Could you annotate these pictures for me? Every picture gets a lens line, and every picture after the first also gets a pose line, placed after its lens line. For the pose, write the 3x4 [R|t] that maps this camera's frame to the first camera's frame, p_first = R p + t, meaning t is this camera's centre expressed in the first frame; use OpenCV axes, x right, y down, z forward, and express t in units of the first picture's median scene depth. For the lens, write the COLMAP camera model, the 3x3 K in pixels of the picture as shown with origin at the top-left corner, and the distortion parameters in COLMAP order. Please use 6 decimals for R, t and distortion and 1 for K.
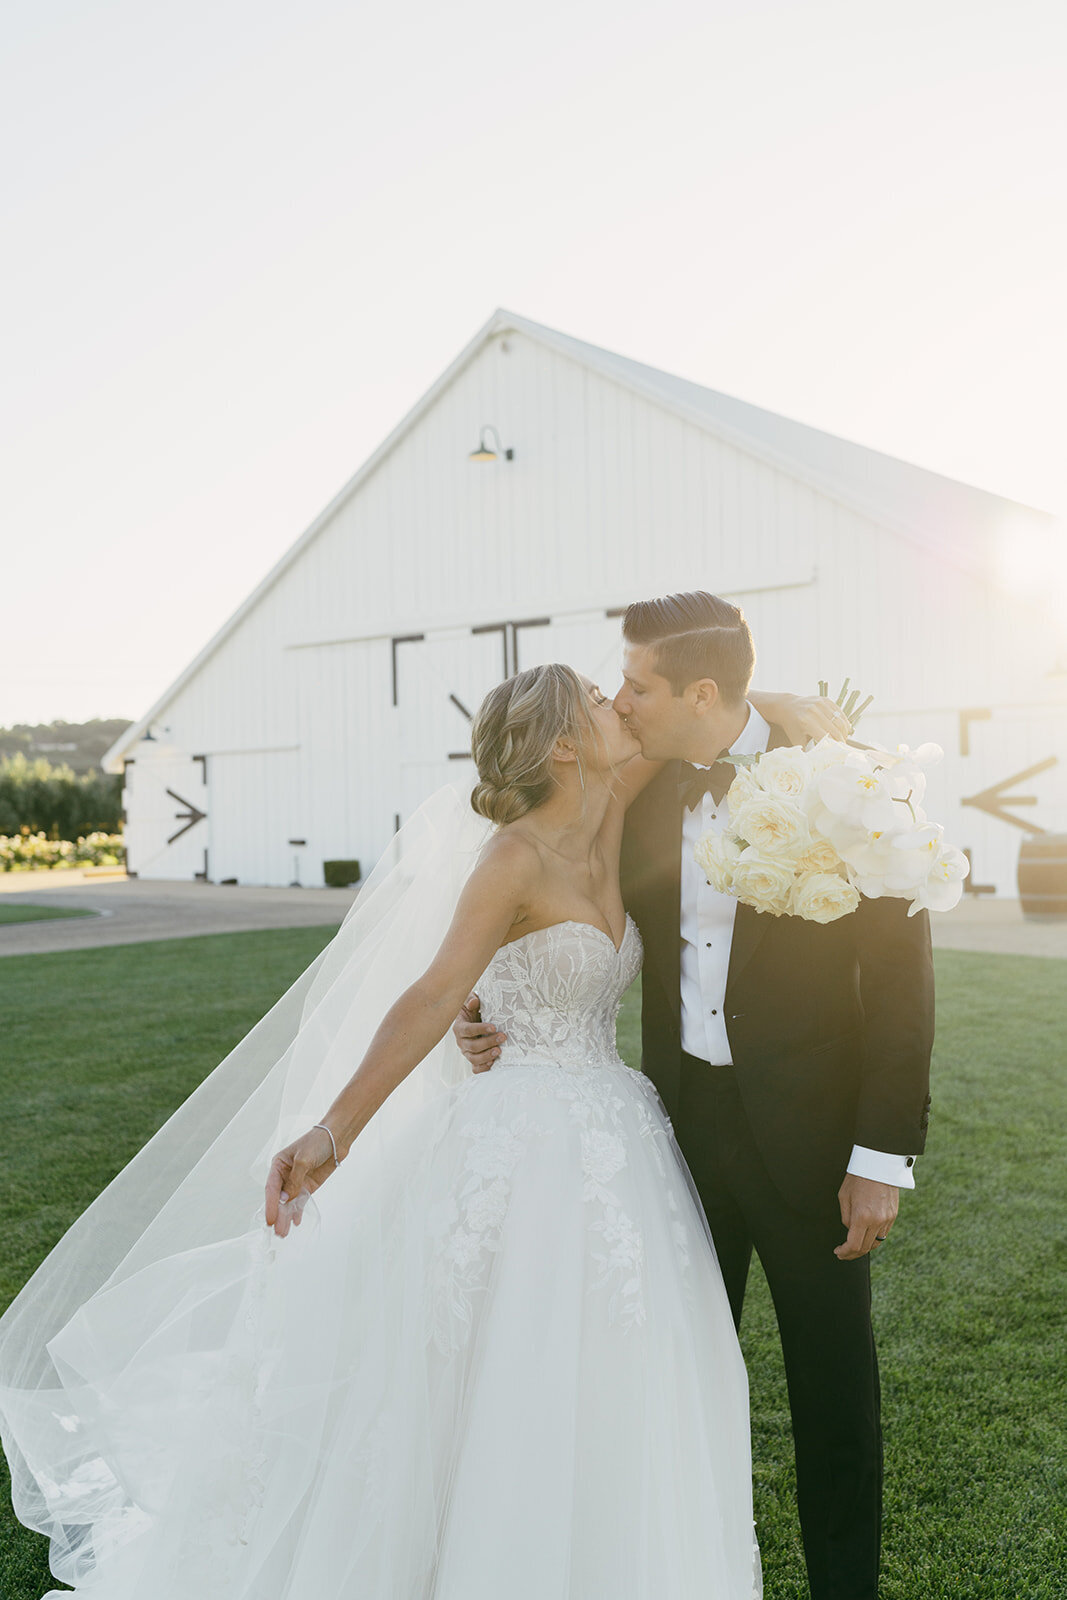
lens RADIAL K [[1533.2, 0, 533.5], [0, 1533.2, 800.0], [0, 0, 1]] dist [-0.012920, 0.017821]
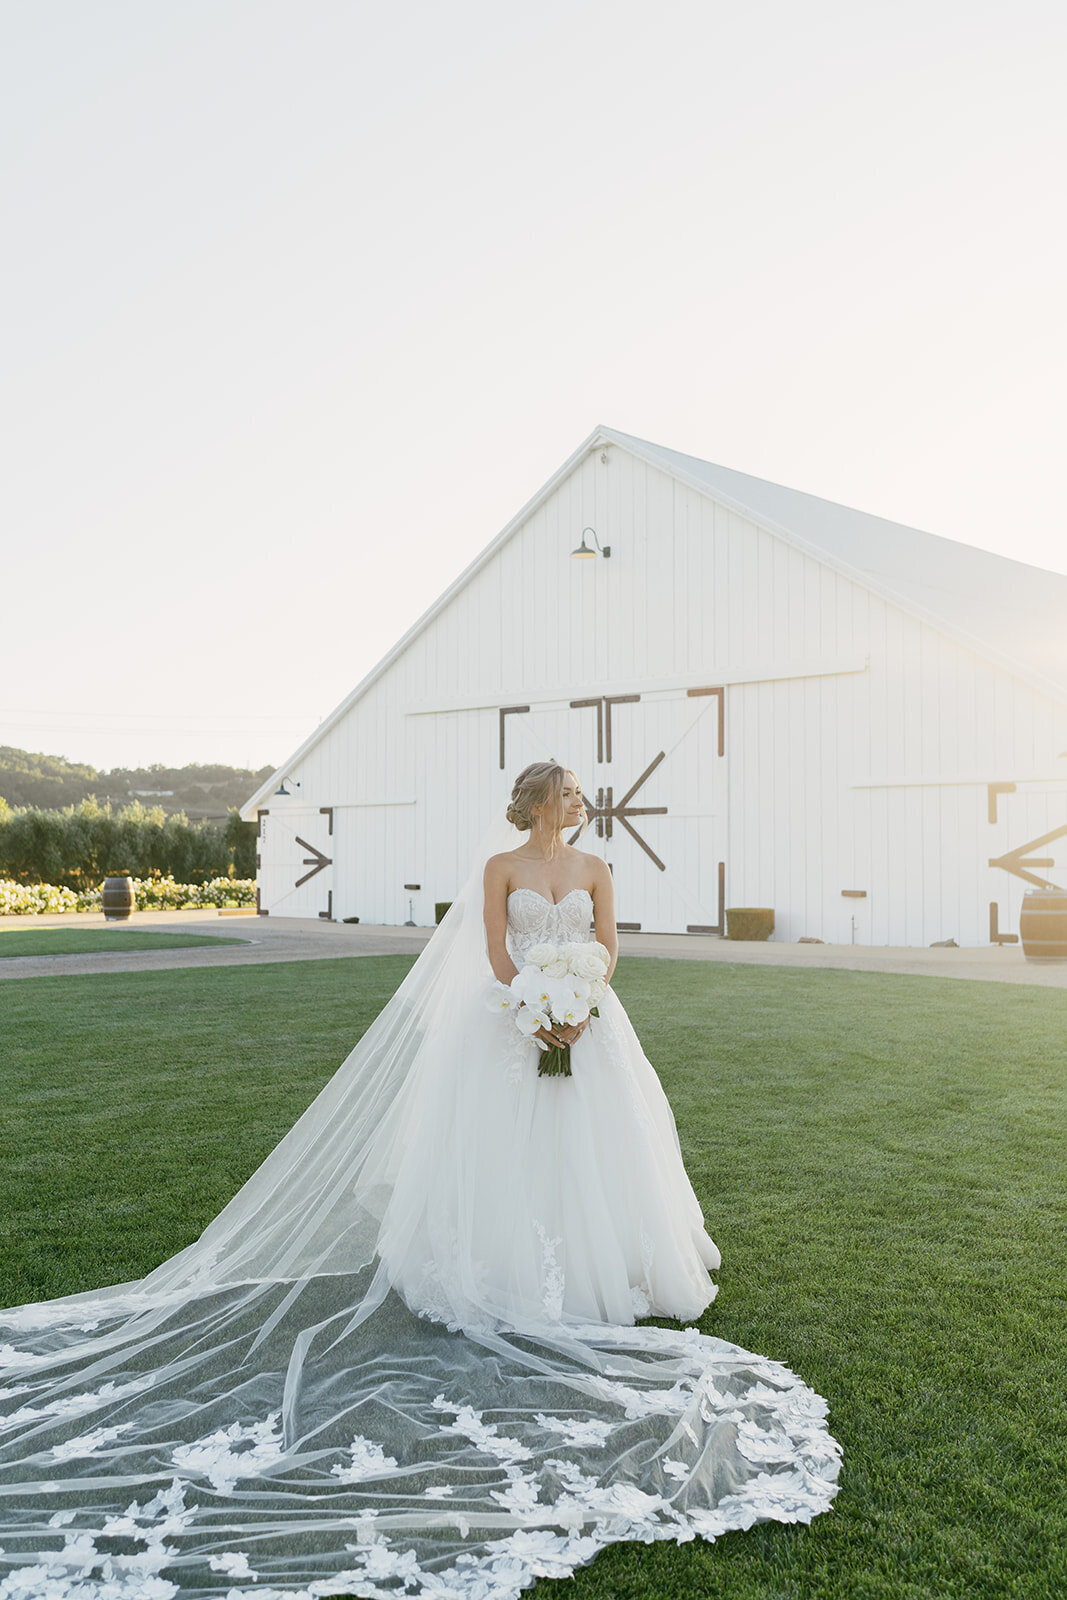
lens RADIAL K [[1567.5, 0, 533.5], [0, 1567.5, 800.0], [0, 0, 1]] dist [-0.001193, -0.000982]
pose [[0.997883, 0.018714, -0.062286, 0.005513], [-0.020867, 0.999201, -0.034092, 0.001104], [0.061598, 0.035319, 0.997476, -0.148706]]
